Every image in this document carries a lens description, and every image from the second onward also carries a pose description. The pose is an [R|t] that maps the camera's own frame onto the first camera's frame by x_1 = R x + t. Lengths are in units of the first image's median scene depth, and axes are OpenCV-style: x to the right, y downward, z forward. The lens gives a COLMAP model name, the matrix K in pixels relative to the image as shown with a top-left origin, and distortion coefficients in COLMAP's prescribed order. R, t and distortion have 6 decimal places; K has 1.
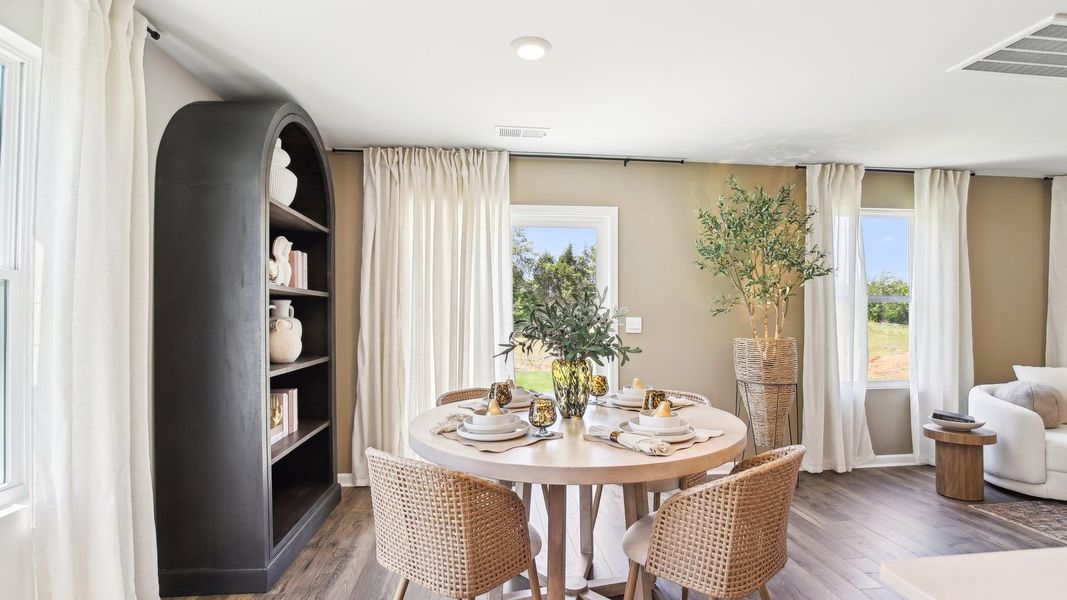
lens RADIAL K [[492.3, 0, 531.9], [0, 492.3, 322.2], [0, 0, 1]] dist [-0.036554, 0.006602]
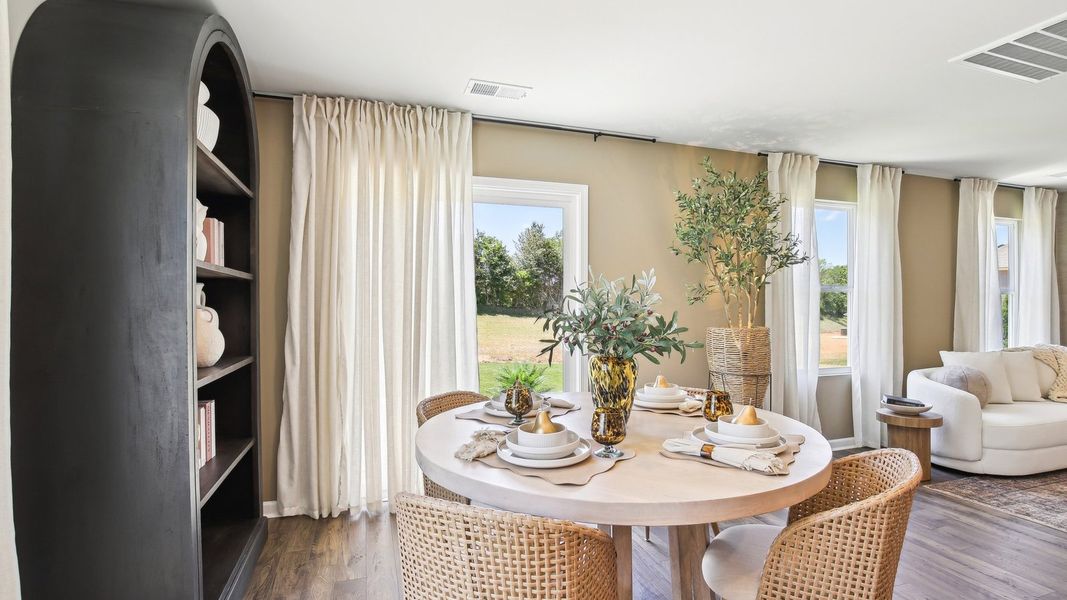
lens RADIAL K [[503.6, 0, 531.7], [0, 503.6, 312.5], [0, 0, 1]] dist [-0.035404, 0.007169]
pose [[0.976618, -0.002228, 0.214972, -0.143530], [0.001603, 0.999994, 0.003082, -0.001089], [-0.214978, -0.002665, 0.976615, 0.121955]]
